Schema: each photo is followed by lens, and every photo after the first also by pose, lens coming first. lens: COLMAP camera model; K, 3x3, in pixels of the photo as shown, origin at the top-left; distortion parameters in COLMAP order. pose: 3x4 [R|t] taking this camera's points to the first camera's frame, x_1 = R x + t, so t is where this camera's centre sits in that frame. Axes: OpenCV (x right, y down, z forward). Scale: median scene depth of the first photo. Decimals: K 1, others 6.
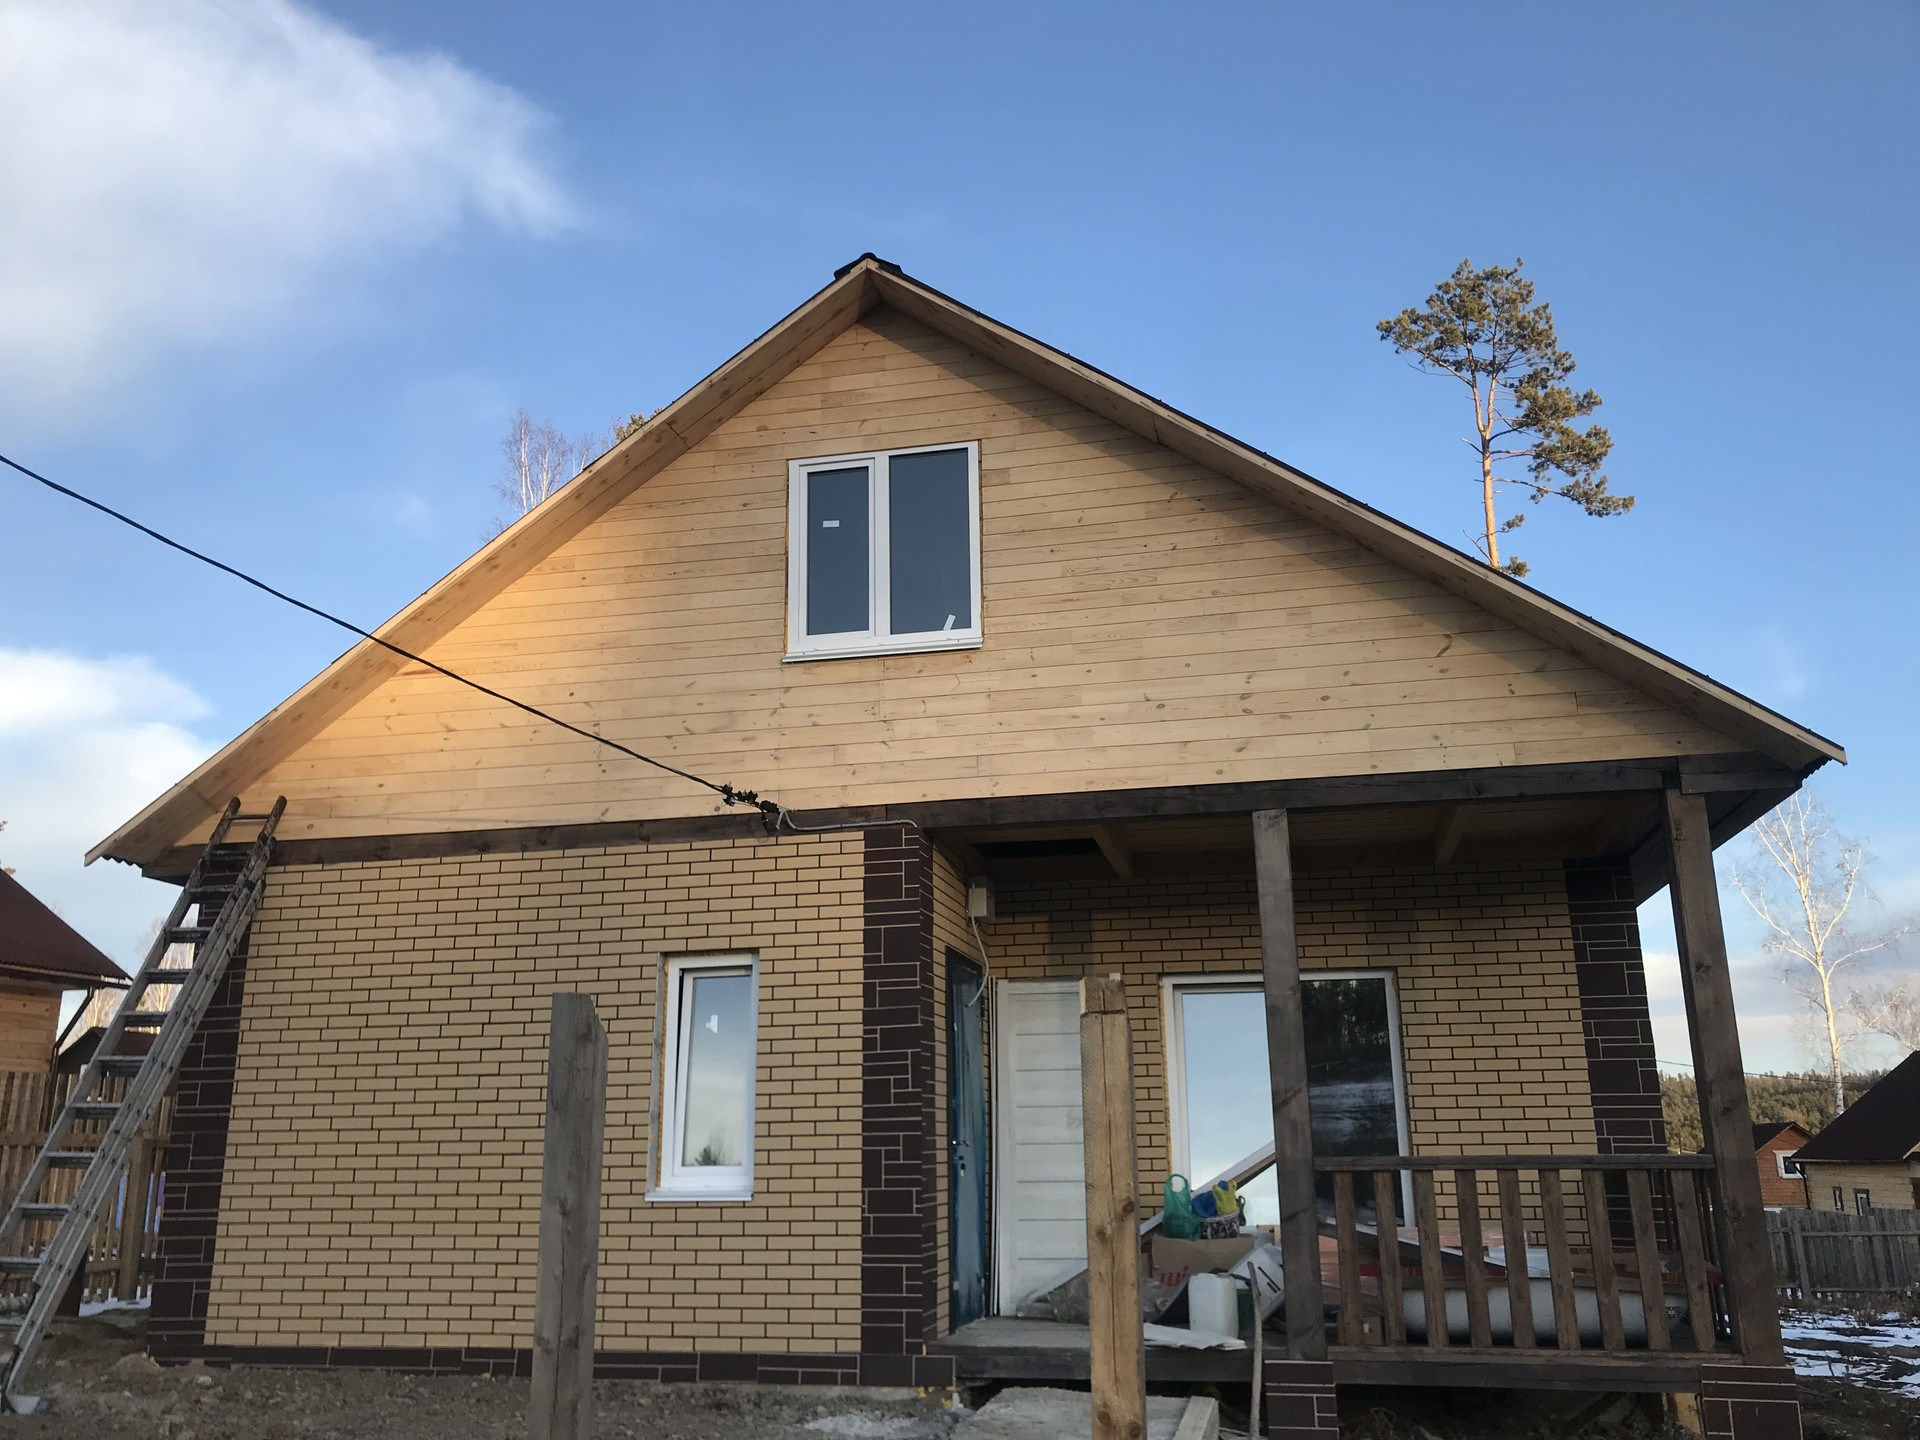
lens RADIAL K [[1529.3, 0, 958.7], [0, 1529.3, 718.2], [0, 0, 1]] dist [0.043226, -0.048243]
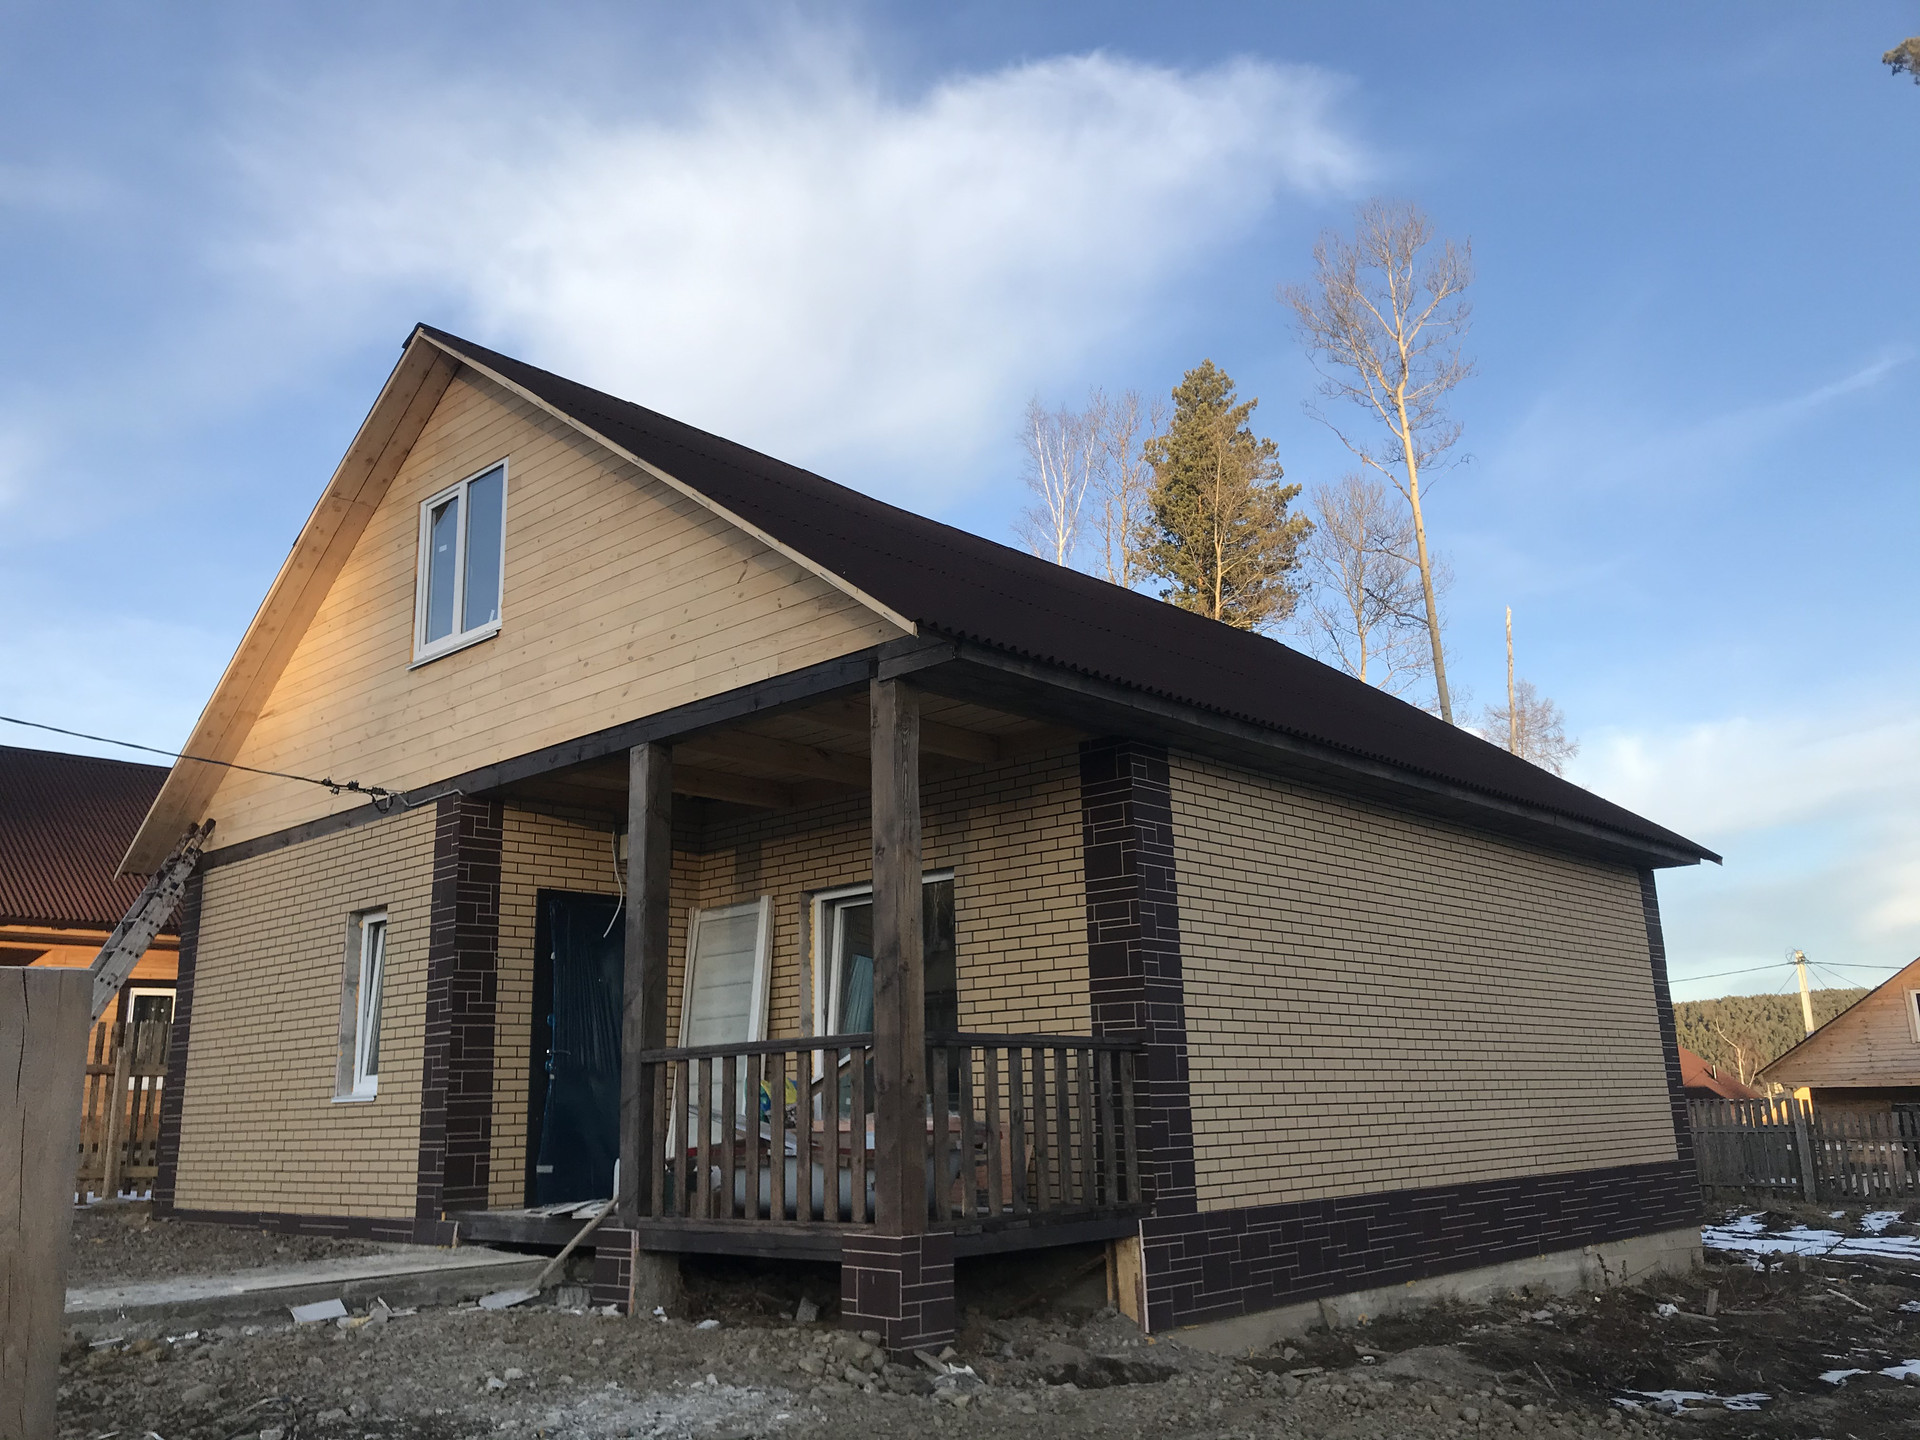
lens RADIAL K [[1529.3, 0, 1024.9], [0, 1529.3, 724.6], [0, 0, 1]] dist [0.043226, -0.048243]
pose [[0.868107, -0.133440, -0.478104, 0.943086], [0.155249, 0.987856, 0.006177, 0.078614], [0.471474, -0.079588, 0.878281, 0.151990]]
